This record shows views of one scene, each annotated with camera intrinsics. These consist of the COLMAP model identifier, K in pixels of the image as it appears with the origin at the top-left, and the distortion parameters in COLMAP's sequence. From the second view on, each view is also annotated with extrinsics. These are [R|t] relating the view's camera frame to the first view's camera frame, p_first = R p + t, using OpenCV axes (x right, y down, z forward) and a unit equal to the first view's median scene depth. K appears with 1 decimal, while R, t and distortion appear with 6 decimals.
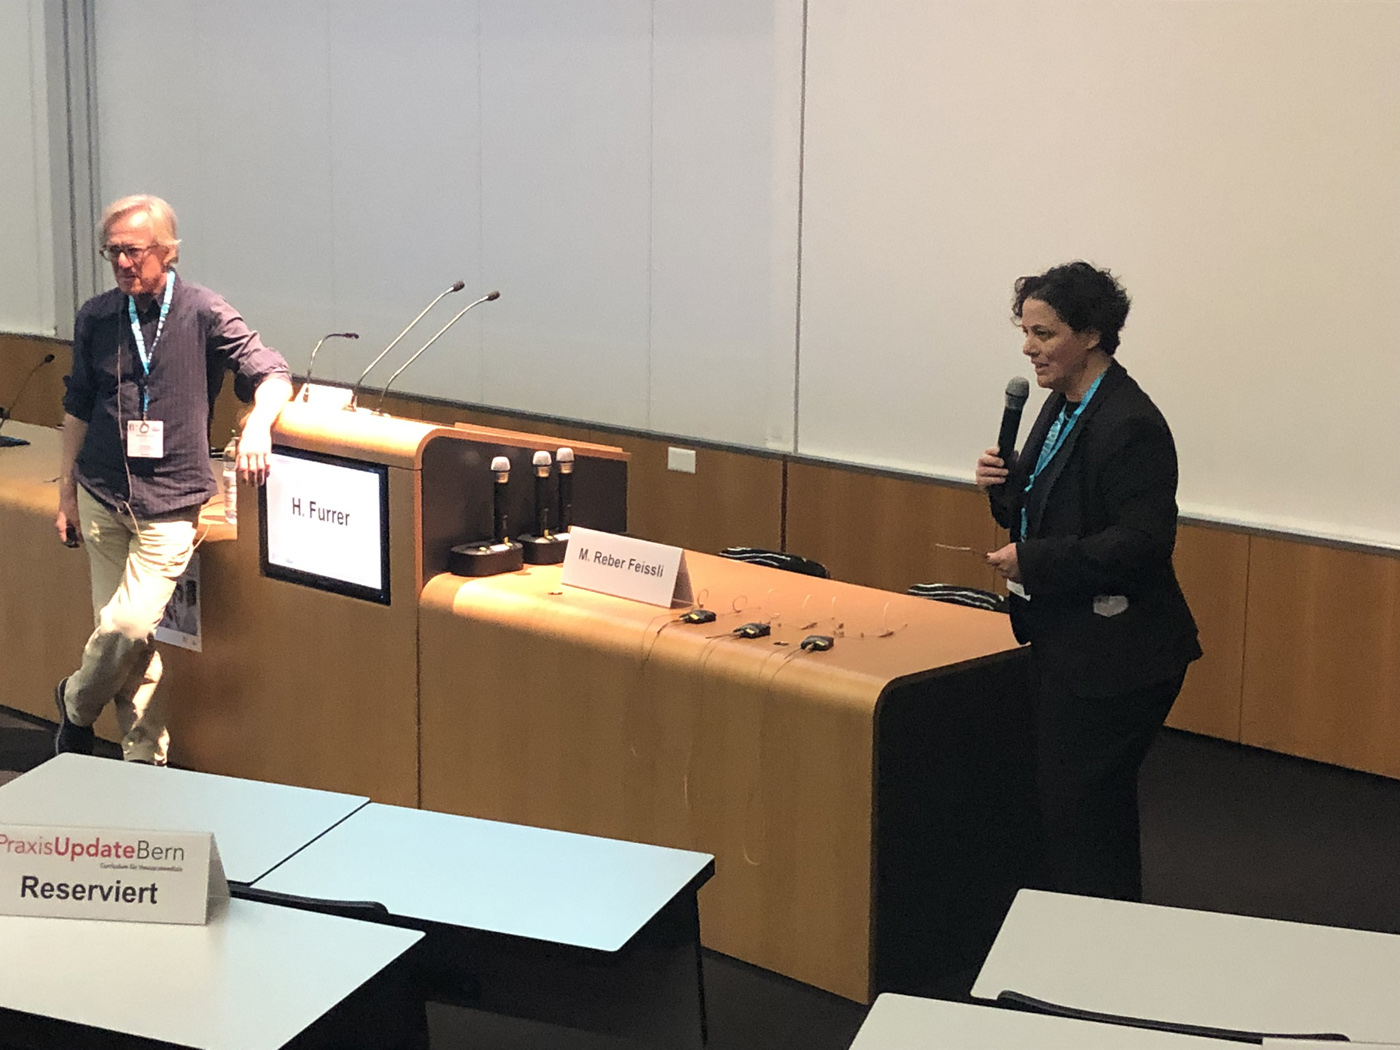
lens RADIAL K [[2482.2, 0, 702.8], [0, 2482.2, 526.7], [0, 0, 1]] dist [0.165754, 0.000000]
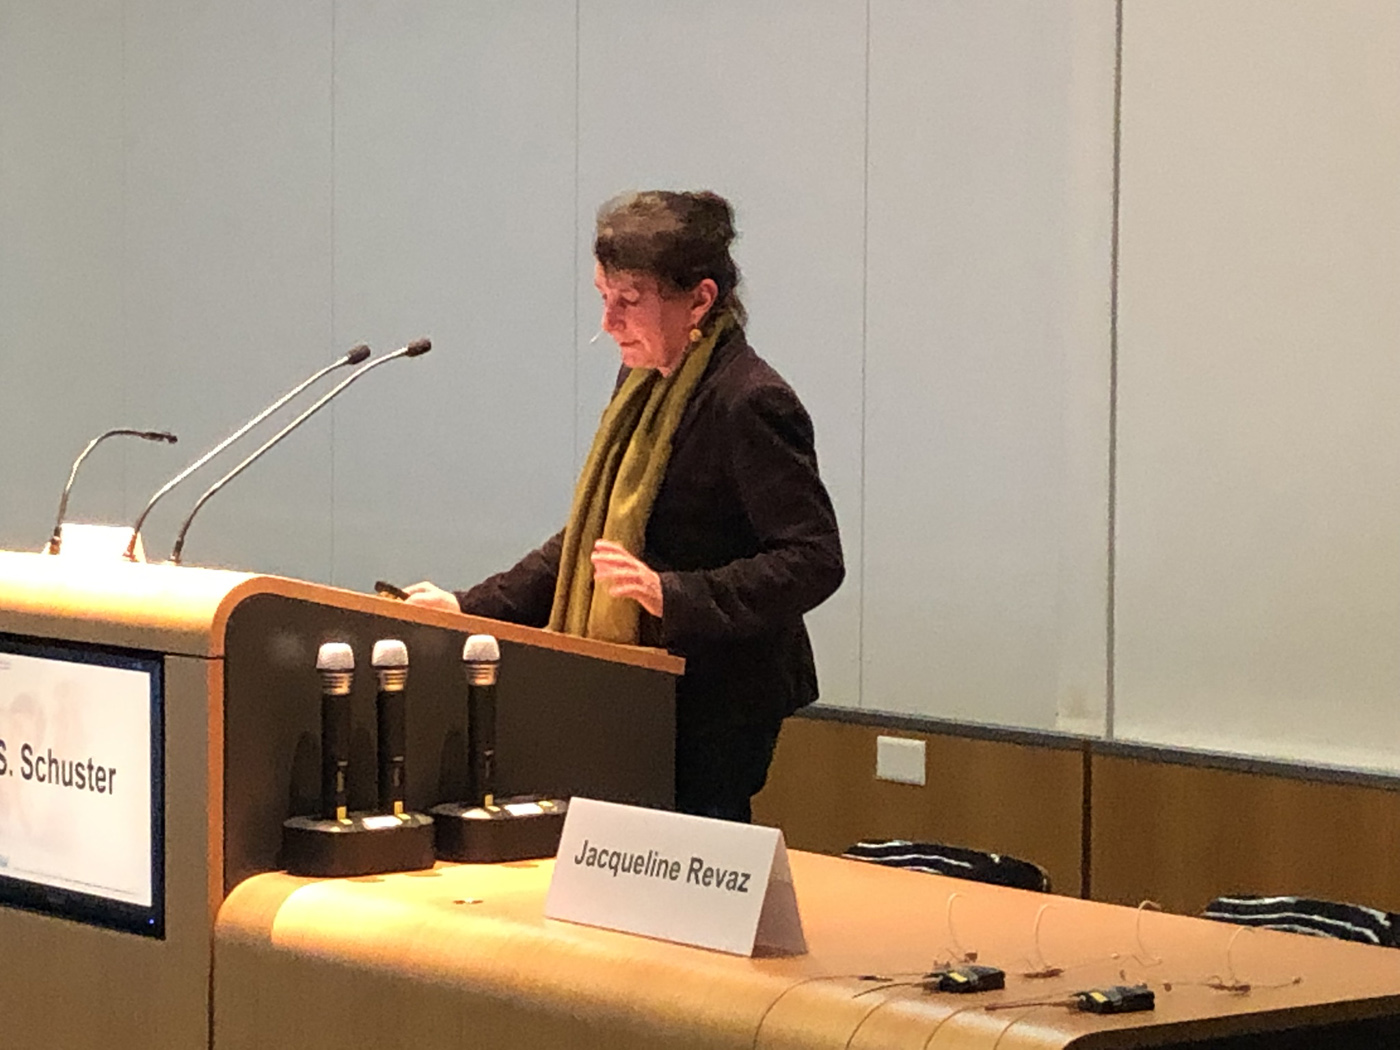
lens RADIAL K [[4141.8, 0, 696.7], [0, 4141.8, 486.9], [0, 0, 1]] dist [0.200304, 0.000000]
pose [[0.991596, -0.001857, -0.129357, 0.086510], [-0.016975, 0.989384, -0.144330, 0.060076], [0.128251, 0.145313, 0.981038, 0.183748]]
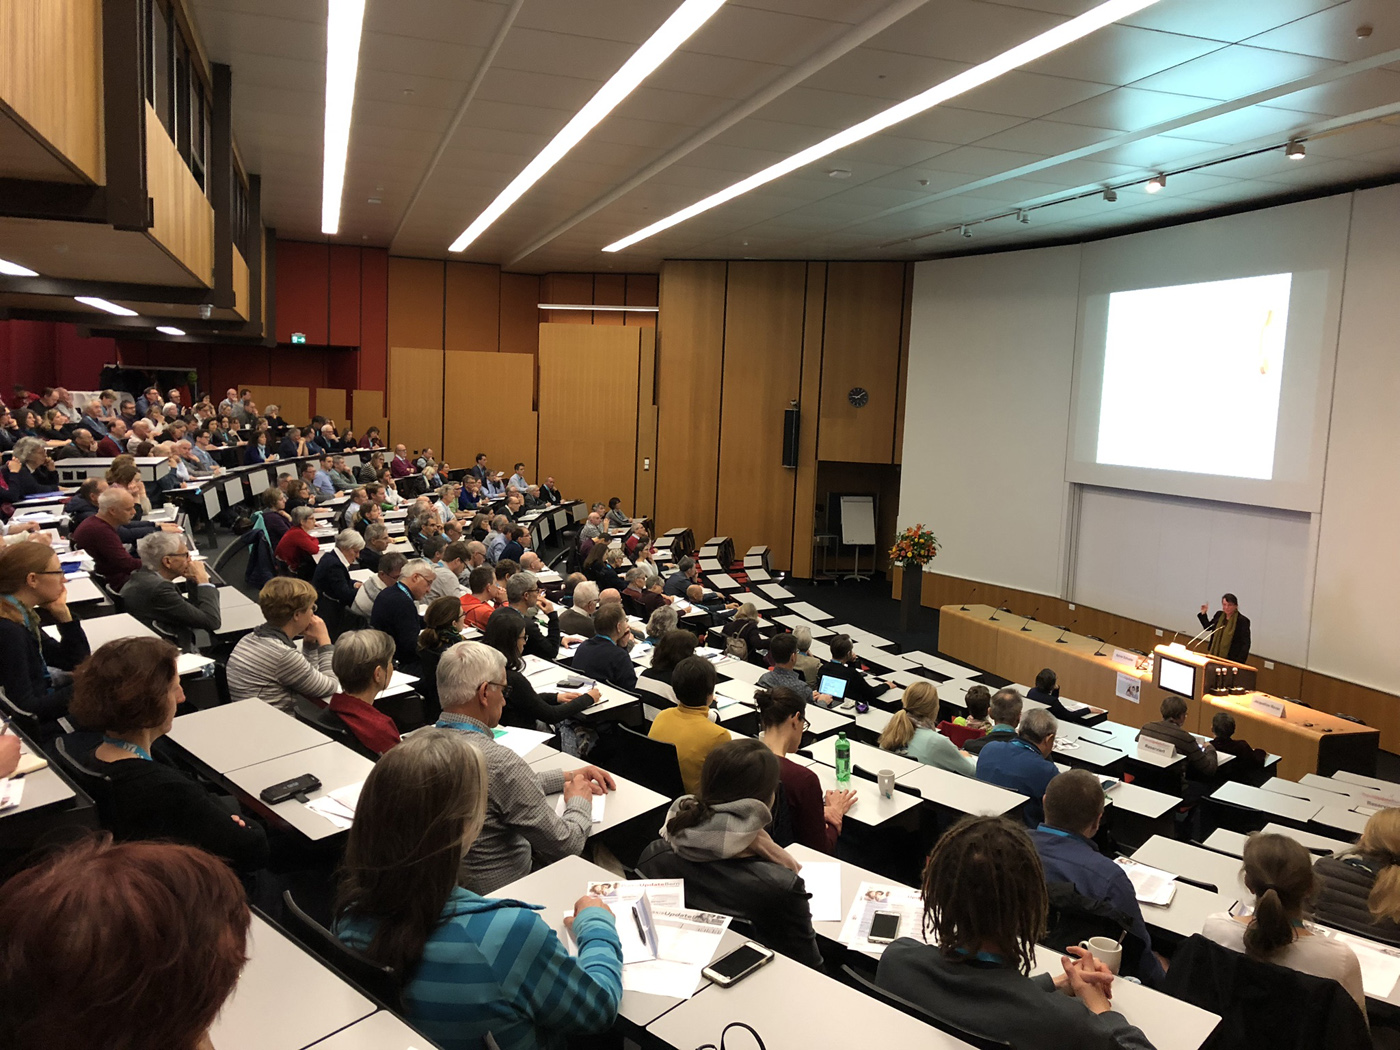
lens RADIAL K [[1163.7, 0, 702.4], [0, 1163.7, 523.2], [0, 0, 1]] dist [0.048762, -0.026621]
pose [[0.898541, 0.072976, -0.432779, -0.032979], [-0.108943, 0.992303, -0.058866, -0.057673], [0.425153, 0.100042, 0.899576, -1.179366]]
